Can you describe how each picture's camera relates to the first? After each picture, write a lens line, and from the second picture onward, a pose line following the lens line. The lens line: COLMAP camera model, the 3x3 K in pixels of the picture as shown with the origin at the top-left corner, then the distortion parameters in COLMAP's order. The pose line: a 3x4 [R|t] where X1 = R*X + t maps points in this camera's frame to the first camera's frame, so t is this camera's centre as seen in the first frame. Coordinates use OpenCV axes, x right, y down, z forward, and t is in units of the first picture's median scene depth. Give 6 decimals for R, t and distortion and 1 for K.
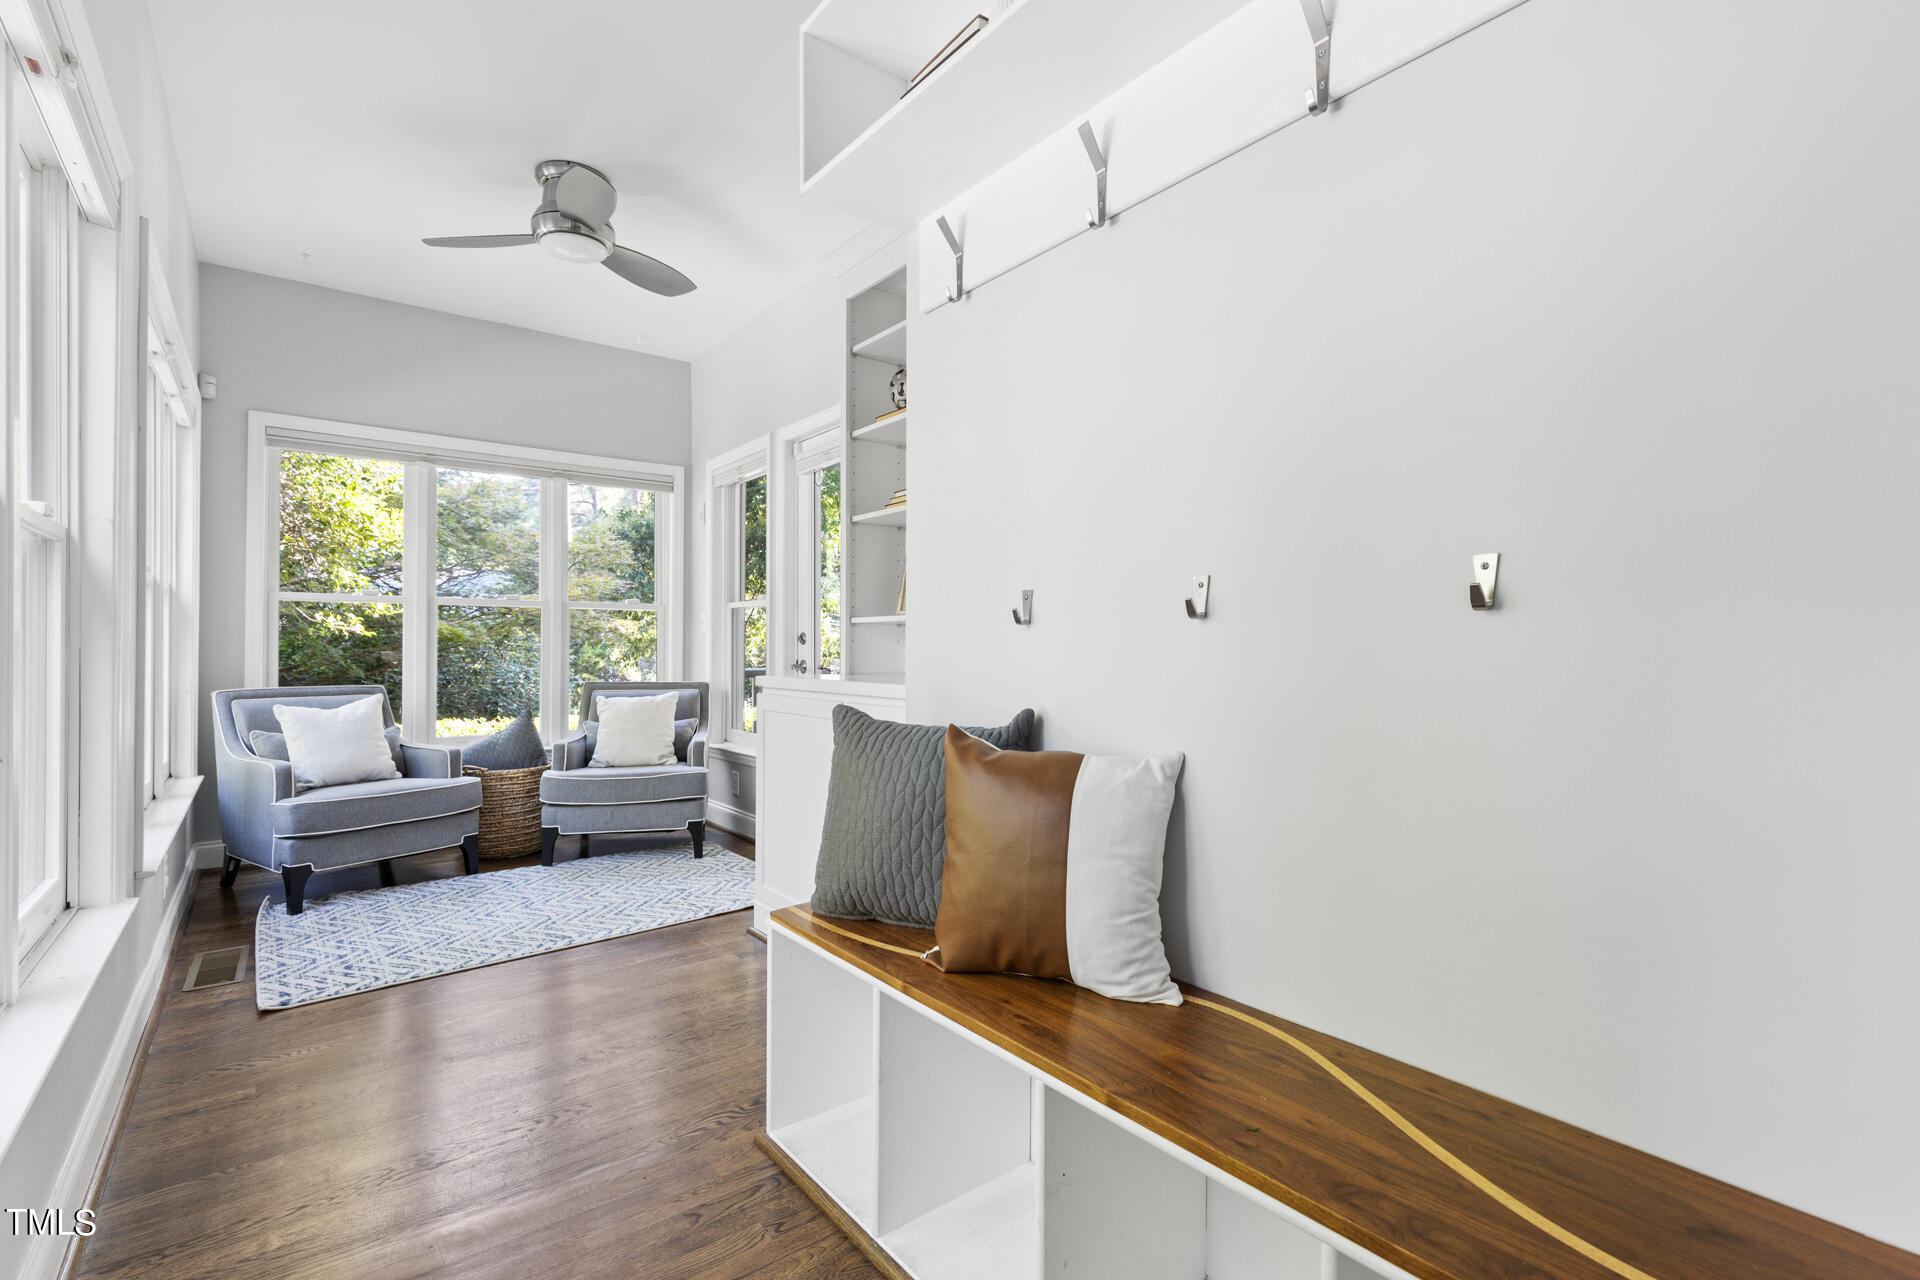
lens RADIAL K [[870.6, 0, 962.8], [0, 870.6, 647.5], [0, 0, 1]] dist [0.011512, -0.001586]
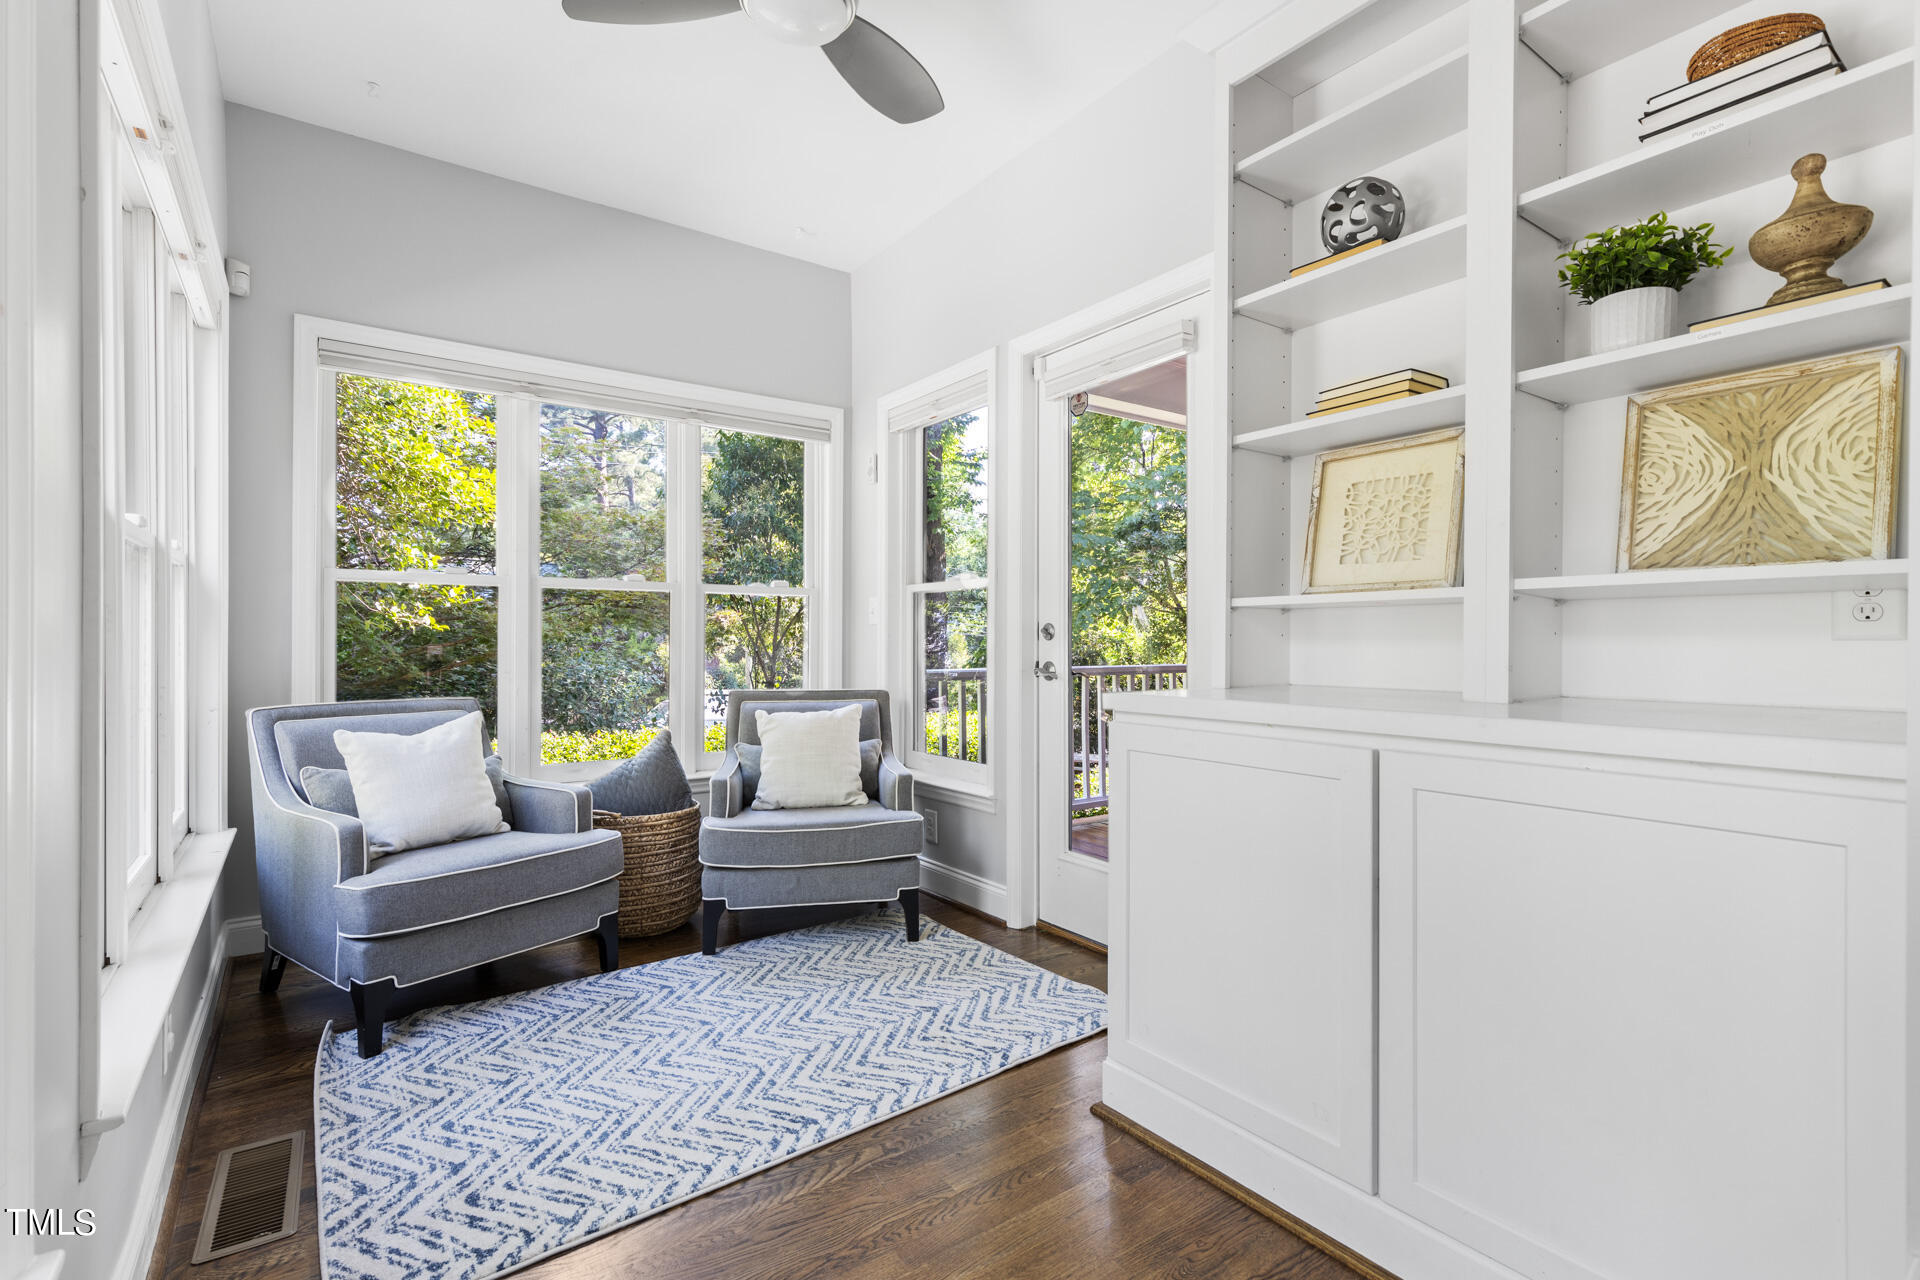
lens RADIAL K [[870.6, 0, 955.5], [0, 870.6, 646.5], [0, 0, 1]] dist [0.011512, -0.001586]
pose [[0.999449, -0.001731, -0.033140, -0.267718], [0.001936, 0.999979, 0.006170, -0.003063], [0.033128, -0.006230, 0.999432, 0.320120]]
